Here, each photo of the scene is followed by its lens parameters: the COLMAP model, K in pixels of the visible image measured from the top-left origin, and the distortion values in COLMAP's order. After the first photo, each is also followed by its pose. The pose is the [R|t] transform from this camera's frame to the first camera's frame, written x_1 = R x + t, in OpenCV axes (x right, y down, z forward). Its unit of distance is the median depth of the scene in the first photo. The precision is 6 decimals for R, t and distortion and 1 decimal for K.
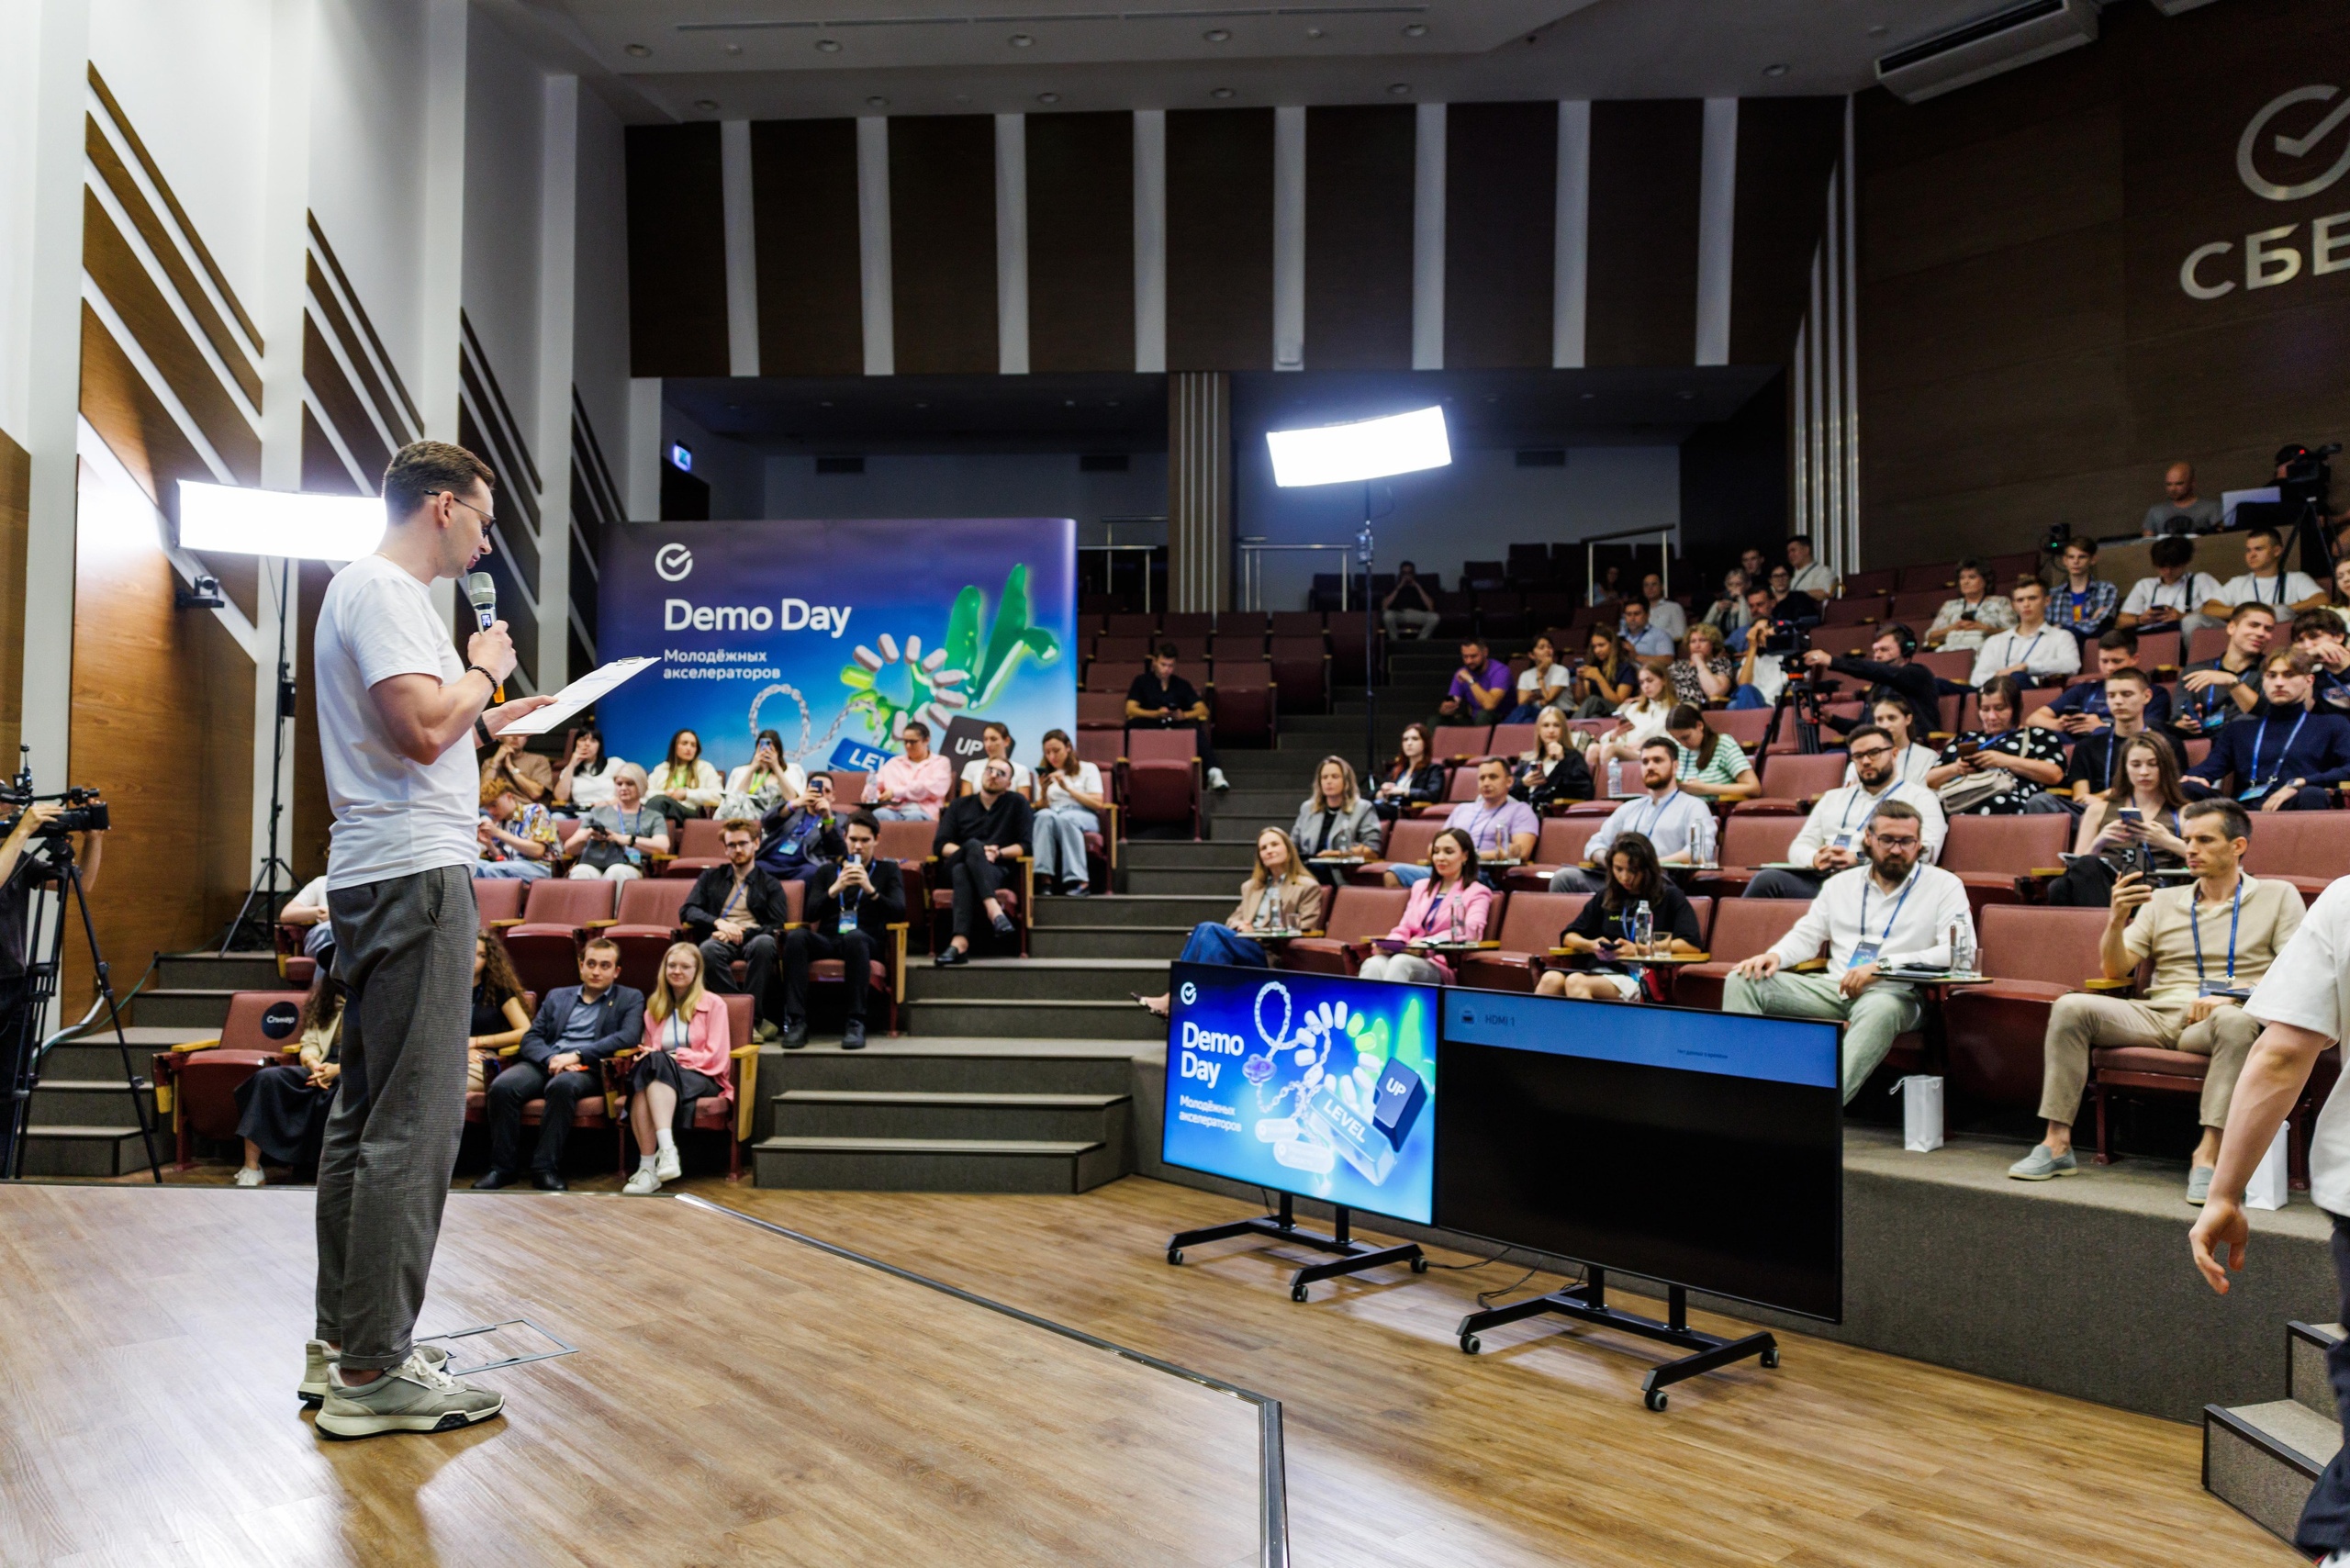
lens RADIAL K [[1637.8, 0, 1168.2], [0, 1637.8, 793.8], [0, 0, 1]] dist [0.006923, -0.012801]
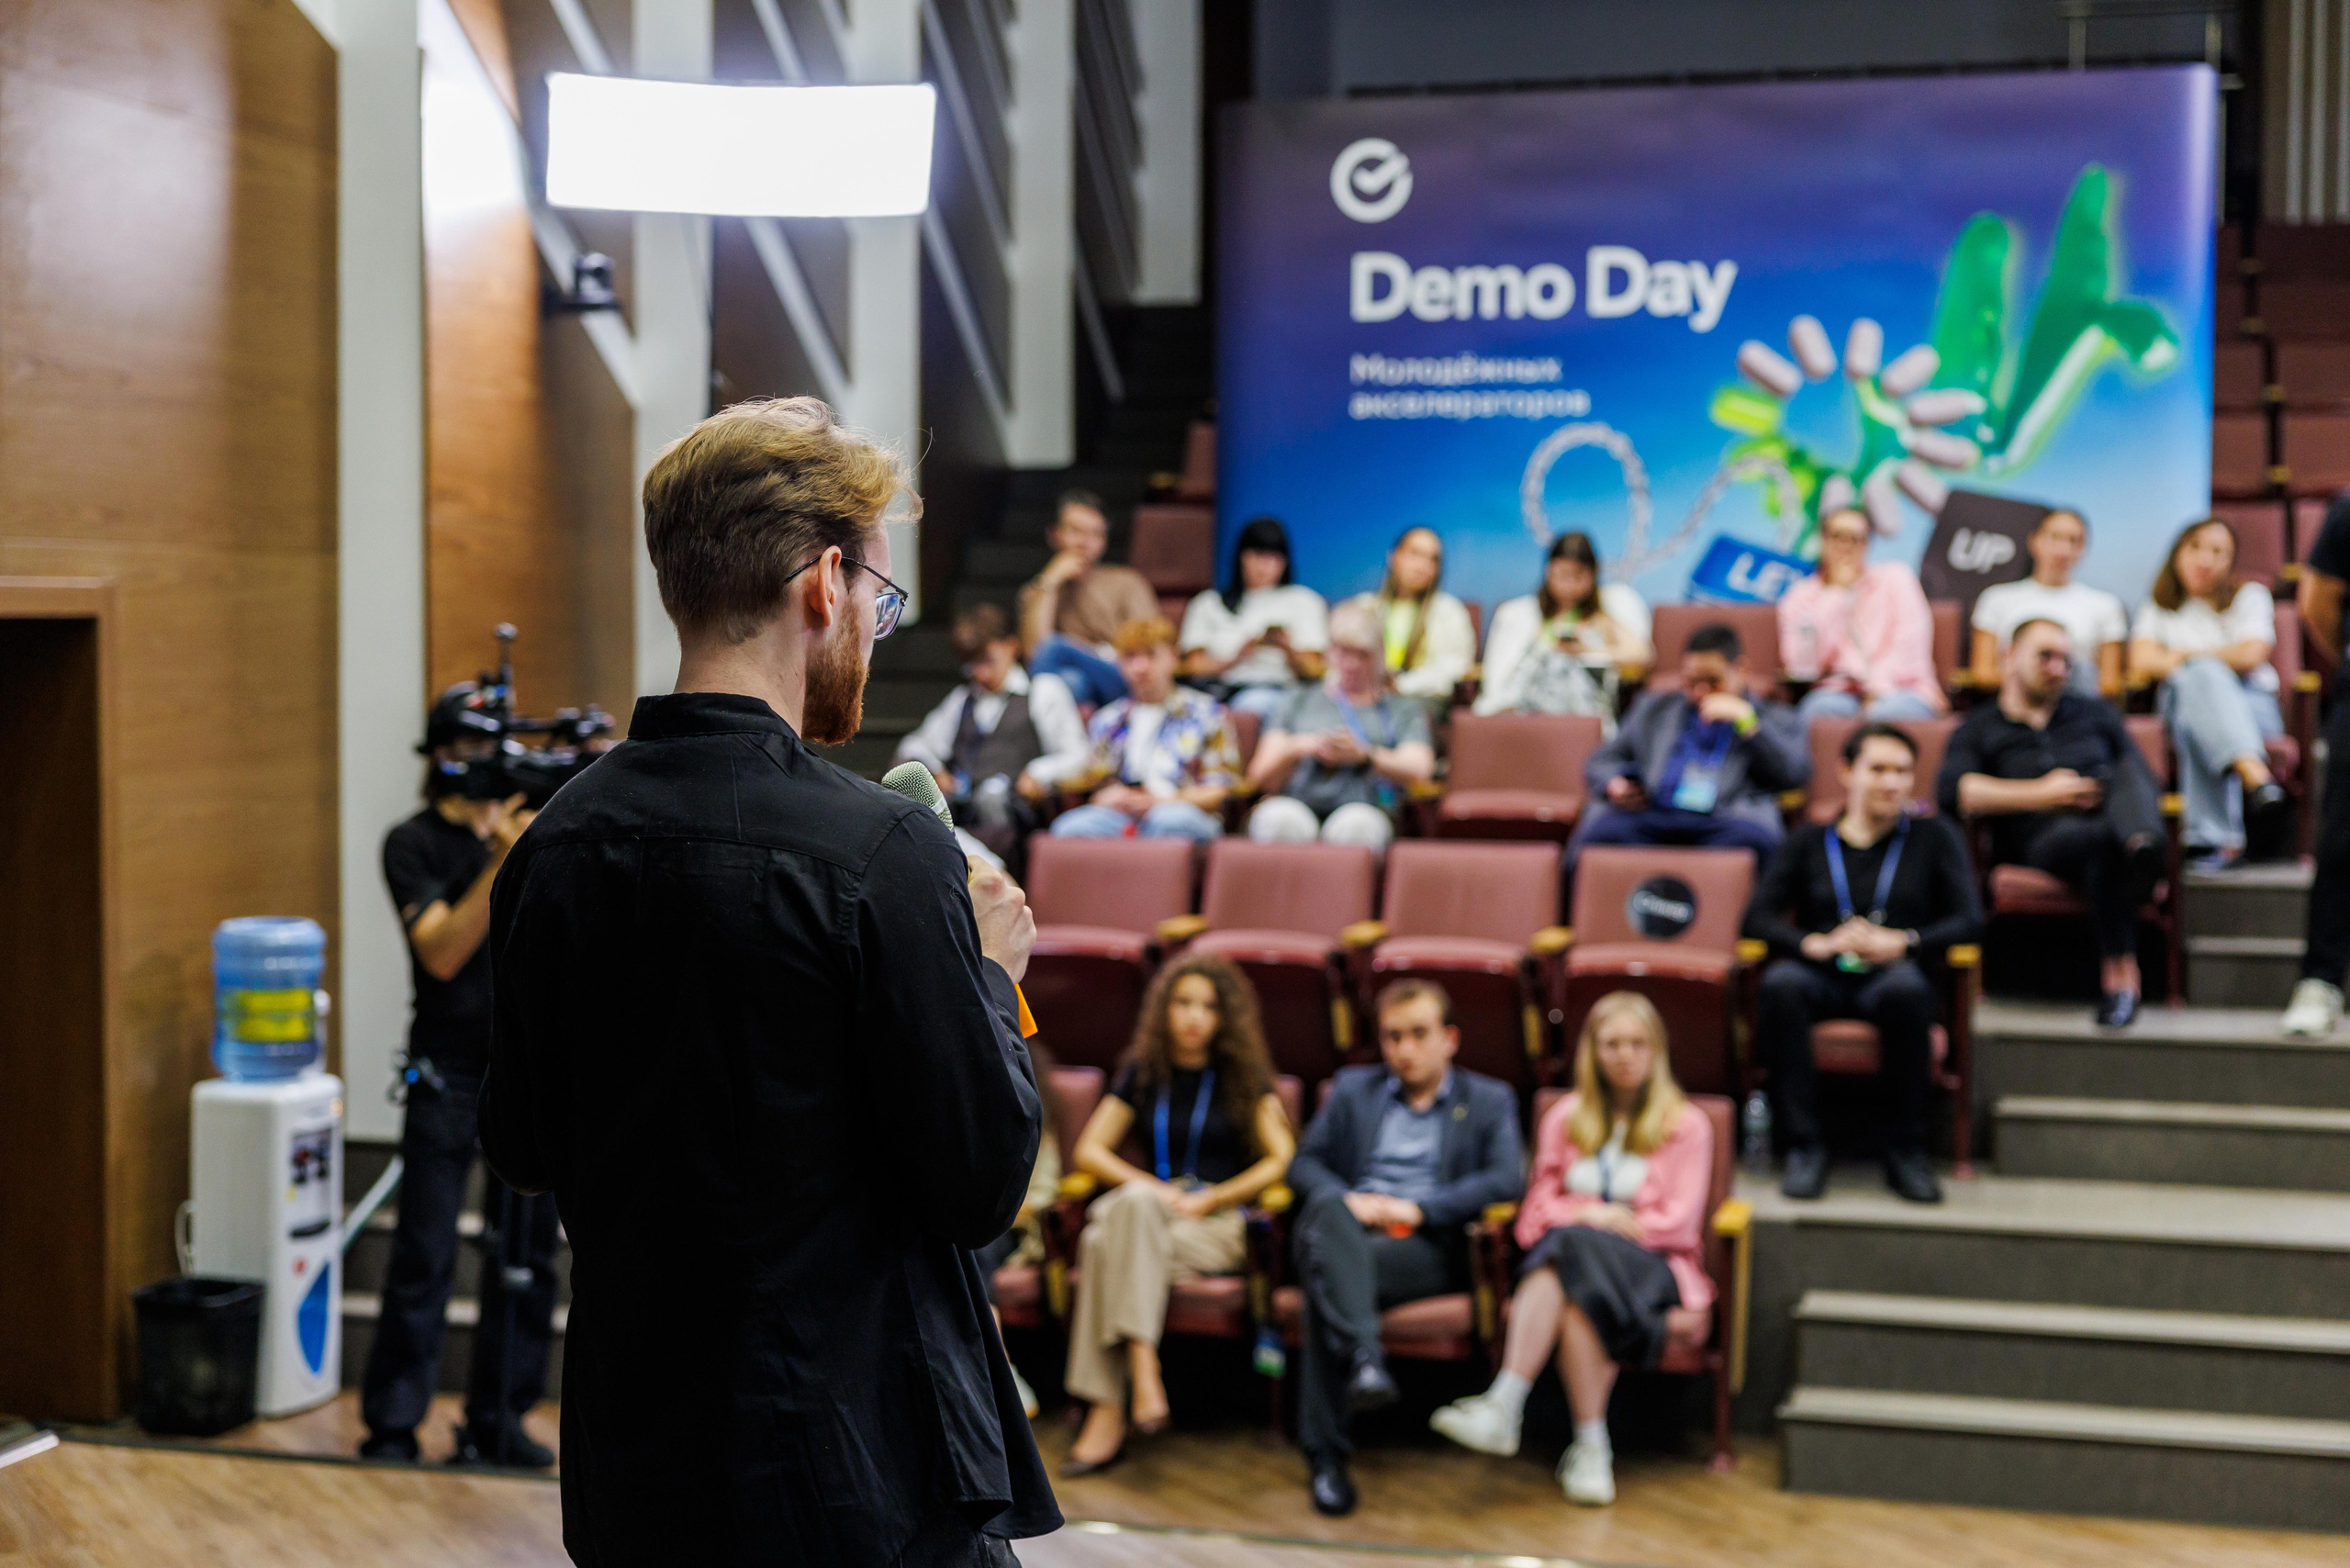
lens RADIAL K [[3312.8, 0, 1179.4], [0, 3312.8, 788.7], [0, 0, 1]] dist [0.004411, 0.000000]
pose [[0.976901, 0.011692, -0.213372, -0.143273], [0.005839, 0.996669, 0.081347, -0.039723], [0.213613, -0.080714, 0.973578, -0.011512]]
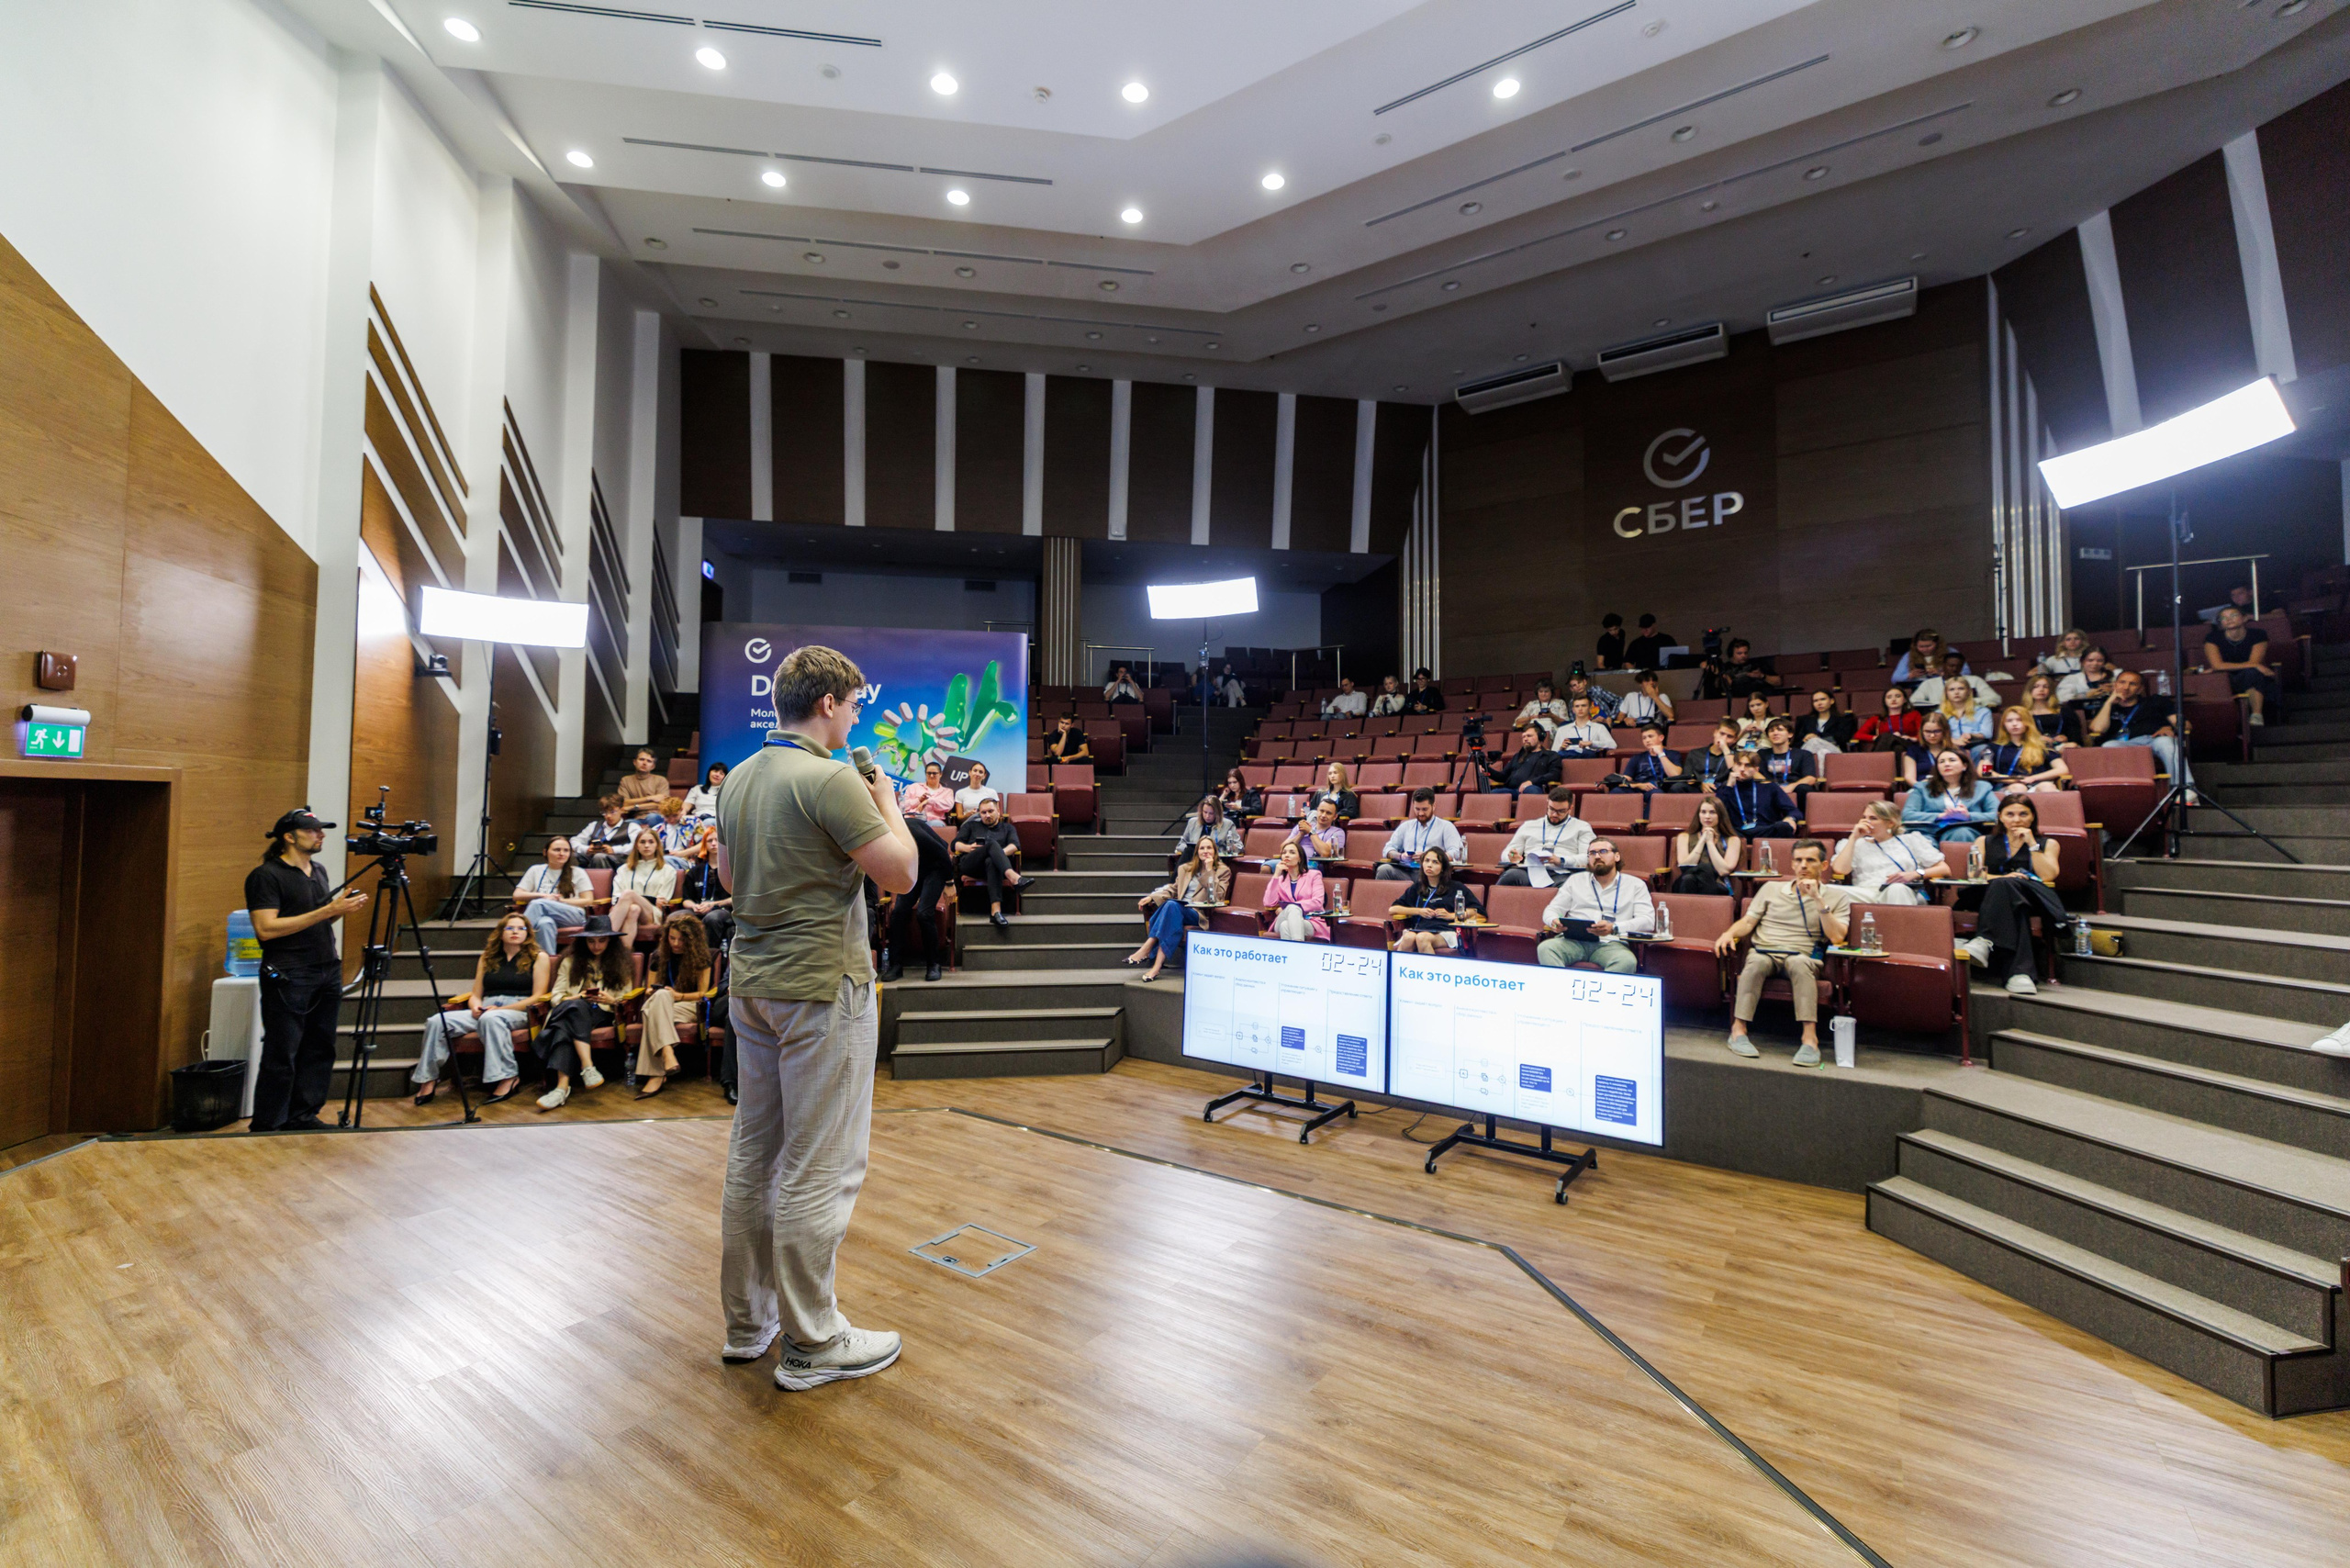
lens RADIAL K [[993.5, 0, 1168.3], [0, 993.5, 778.0], [0, 0, 1]] dist [-0.006257, 0.000513]
pose [[0.974655, 0.010761, 0.223454, -0.139011], [-0.010508, 0.999942, -0.002321, -0.026603], [-0.223466, -0.000086, 0.974712, 0.029287]]
